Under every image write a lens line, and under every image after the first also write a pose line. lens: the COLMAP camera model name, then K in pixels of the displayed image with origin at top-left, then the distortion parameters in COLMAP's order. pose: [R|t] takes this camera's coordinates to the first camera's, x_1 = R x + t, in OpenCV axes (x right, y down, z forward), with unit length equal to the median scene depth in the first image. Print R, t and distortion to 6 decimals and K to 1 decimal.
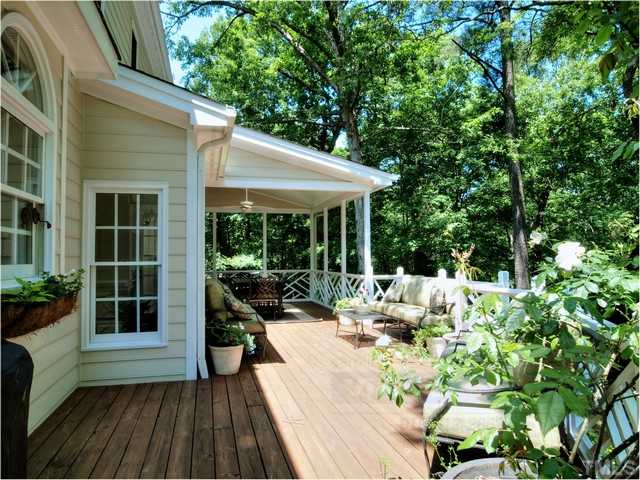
lens RADIAL K [[413.2, 0, 308.7], [0, 413.2, 240.2], [0, 0, 1]] dist [-0.035790, 0.000301]
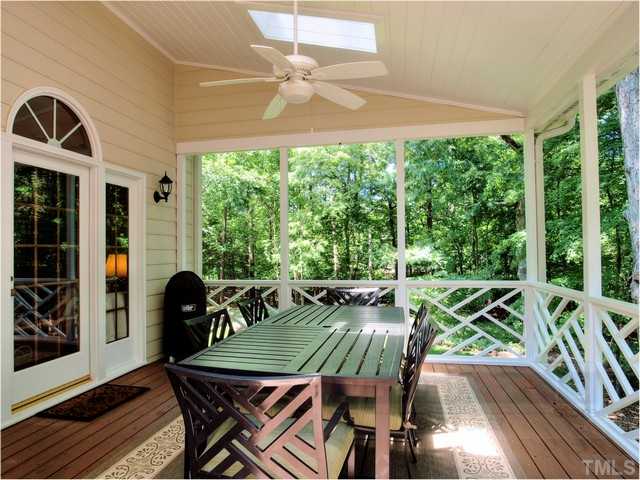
lens RADIAL K [[413.2, 0, 308.7], [0, 413.2, 240.2], [0, 0, 1]] dist [-0.035790, 0.000301]
pose [[0.897733, -0.004275, -0.440520, -0.006591], [0.012820, 0.999783, 0.016423, 0.016352], [0.440354, -0.020391, 0.897593, 0.383716]]
